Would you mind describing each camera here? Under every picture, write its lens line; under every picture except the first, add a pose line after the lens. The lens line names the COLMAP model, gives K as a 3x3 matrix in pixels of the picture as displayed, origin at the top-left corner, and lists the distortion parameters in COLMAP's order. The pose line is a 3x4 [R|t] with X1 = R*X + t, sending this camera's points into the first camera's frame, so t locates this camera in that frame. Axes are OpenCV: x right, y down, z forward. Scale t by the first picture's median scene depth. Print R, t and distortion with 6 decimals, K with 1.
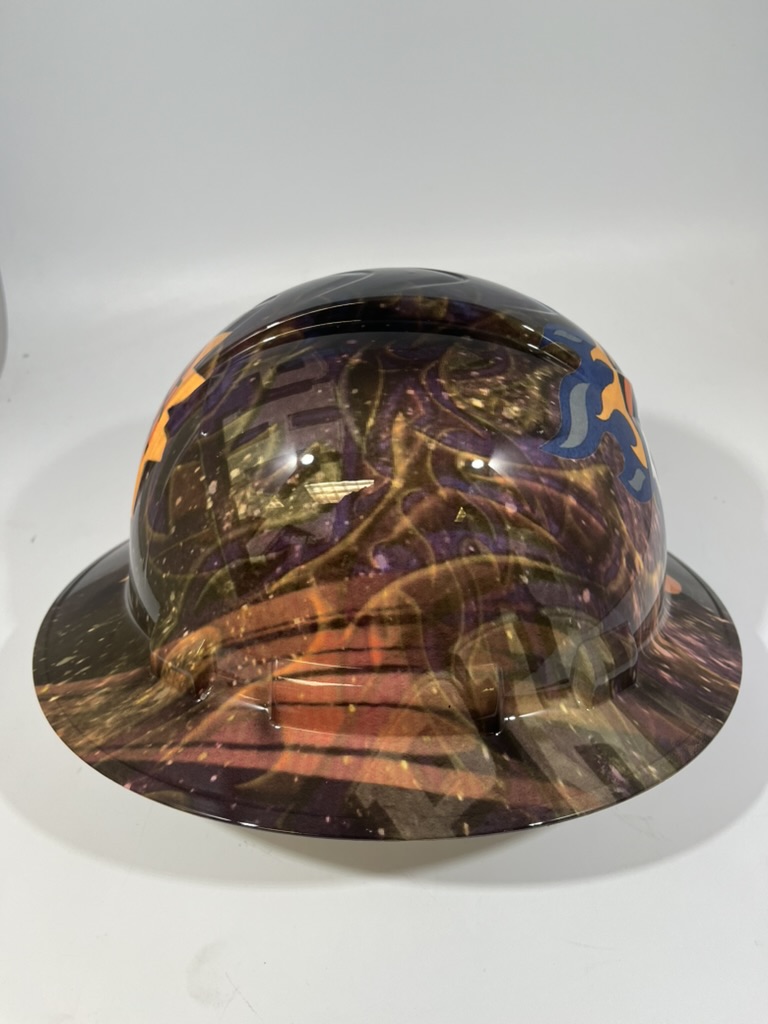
lens RADIAL K [[776.3, 0, 382.8], [0, 776.3, 511.9], [0, 0, 1]] dist [0.001235, 0.000491]
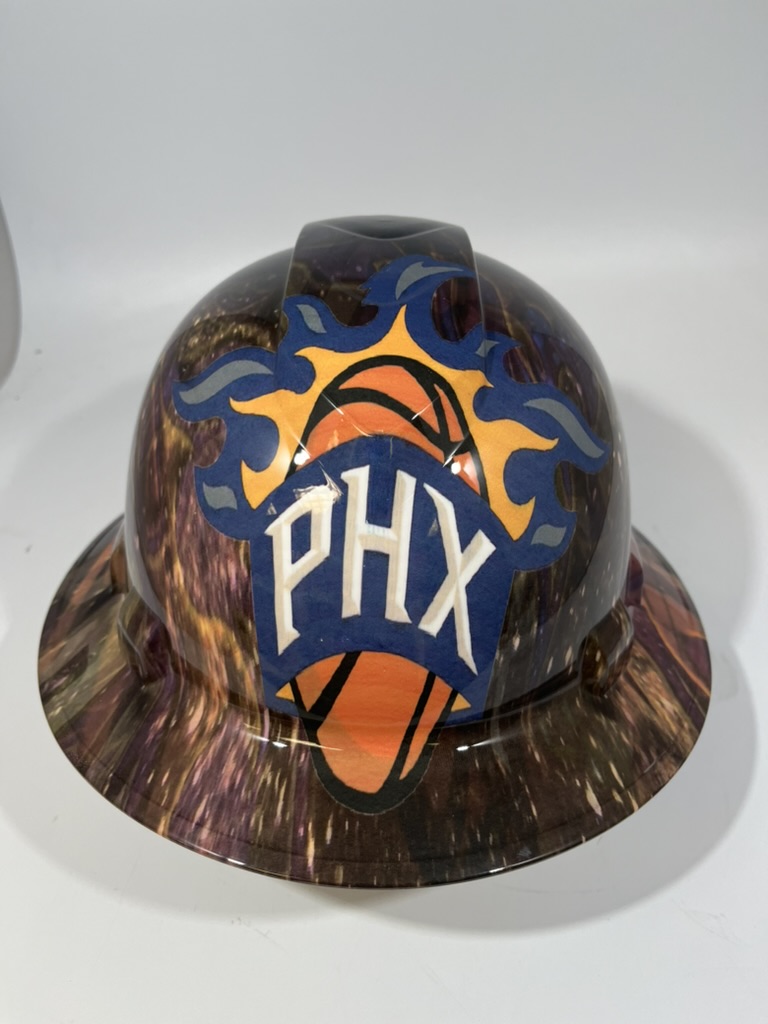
lens RADIAL K [[776.3, 0, 385.0], [0, 776.3, 514.3], [0, 0, 1]] dist [0.001235, 0.000491]
pose [[0.041347, 0.483859, -0.874169, 1.088322], [-0.480257, 0.776841, 0.407272, -0.453316], [0.876153, 0.402987, 0.264497, 0.991495]]
